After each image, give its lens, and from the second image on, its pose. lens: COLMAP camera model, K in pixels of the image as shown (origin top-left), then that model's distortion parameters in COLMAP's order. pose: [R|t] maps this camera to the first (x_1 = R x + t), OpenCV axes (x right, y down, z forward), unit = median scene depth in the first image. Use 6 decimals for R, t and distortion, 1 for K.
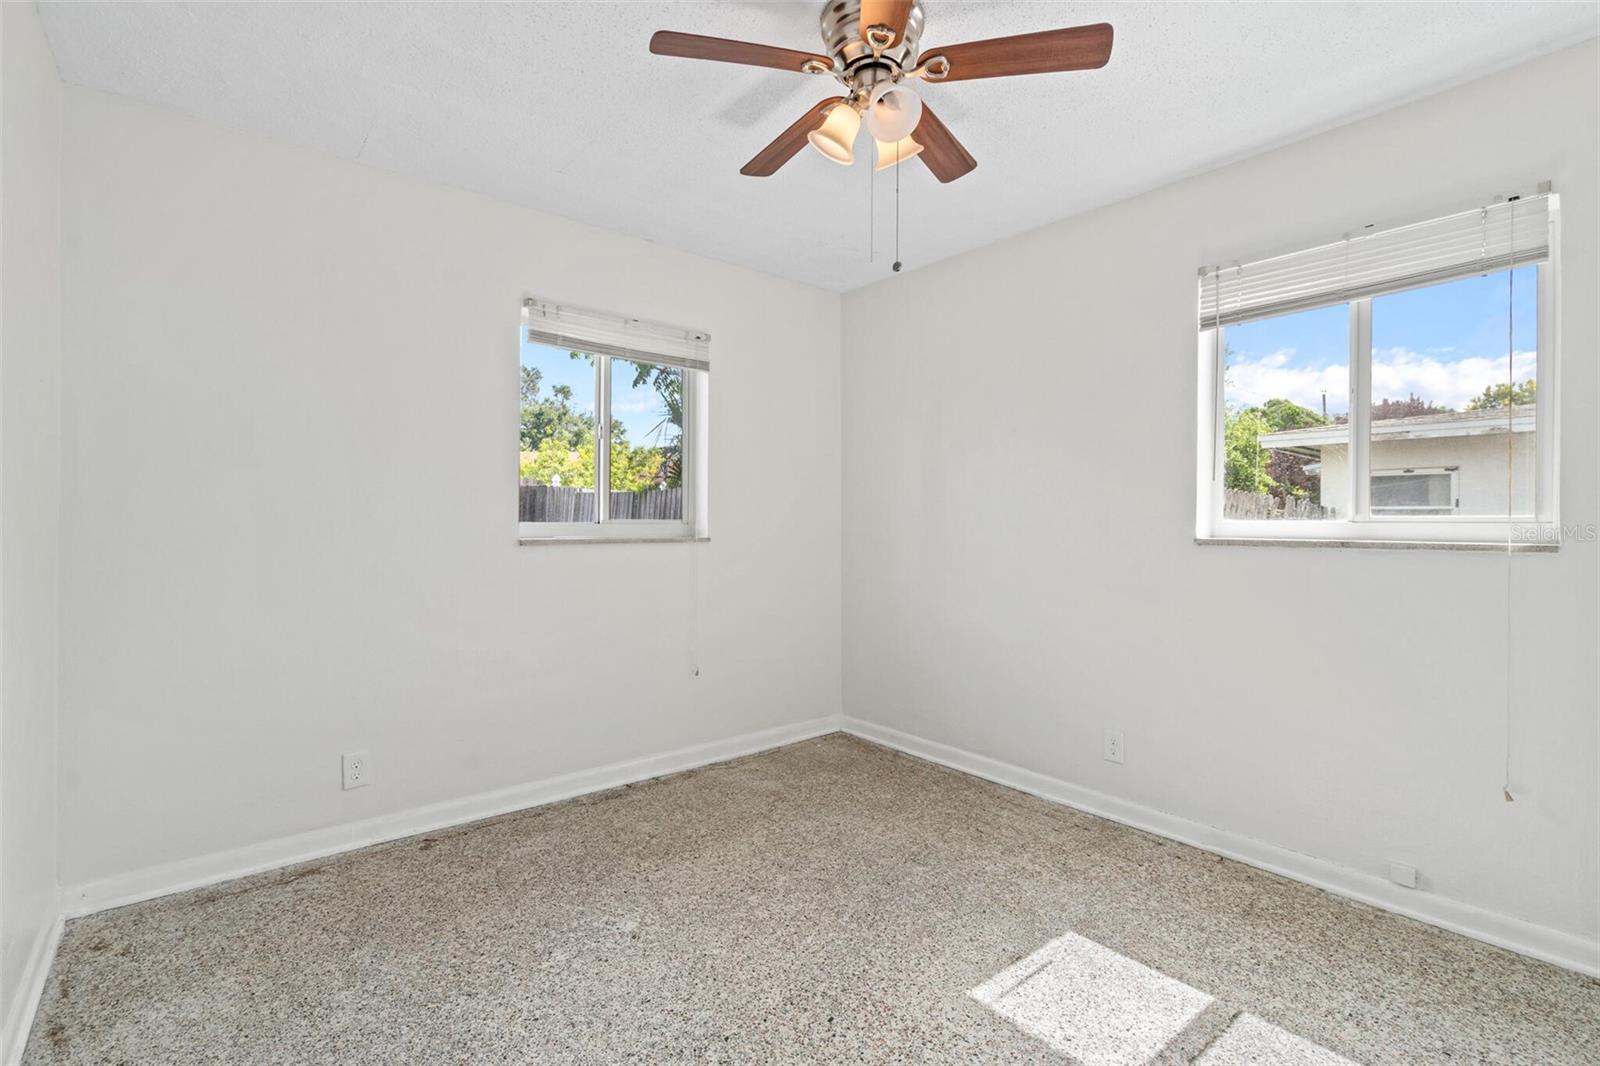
lens RADIAL K [[723.2, 0, 799.5], [0, 723.2, 528.5], [0, 0, 1]] dist [-0.009804, 0.002459]
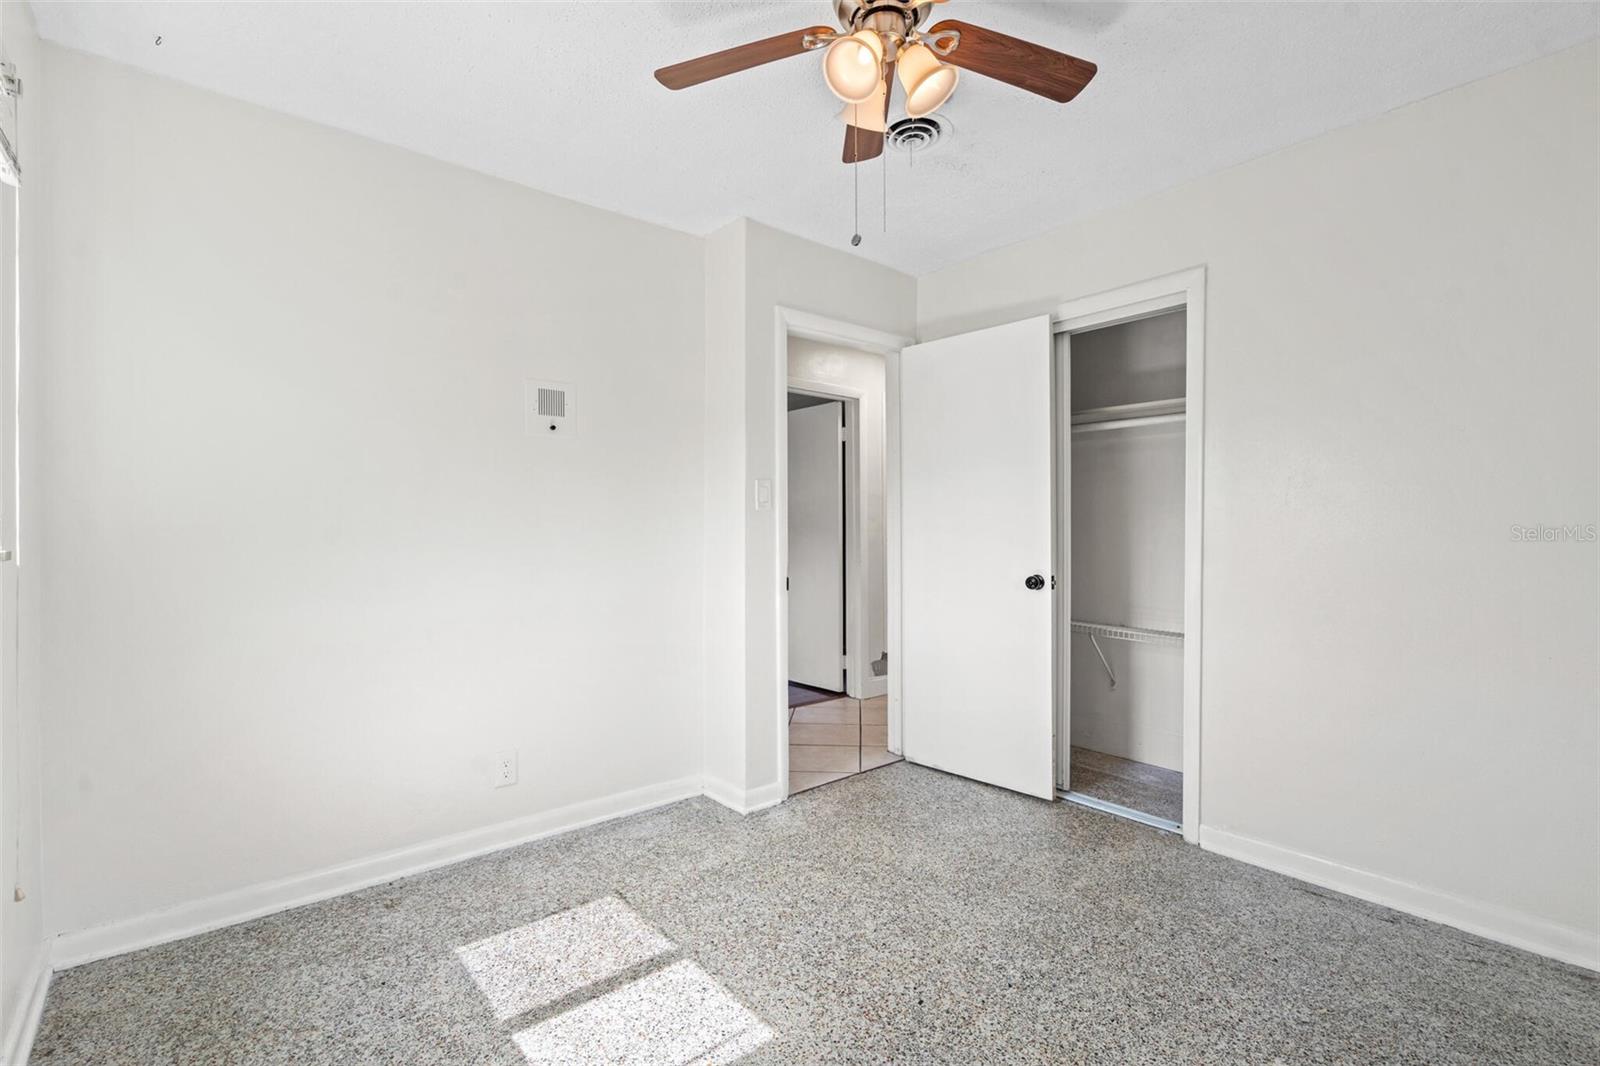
lens RADIAL K [[723.2, 0, 800.0], [0, 723.2, 531.1], [0, 0, 1]] dist [-0.009804, 0.002459]
pose [[-0.999970, -0.001237, -0.007596, 0.223841], [-0.001302, 0.999962, 0.008640, -0.008074], [0.007585, 0.008650, -0.999934, 2.009142]]
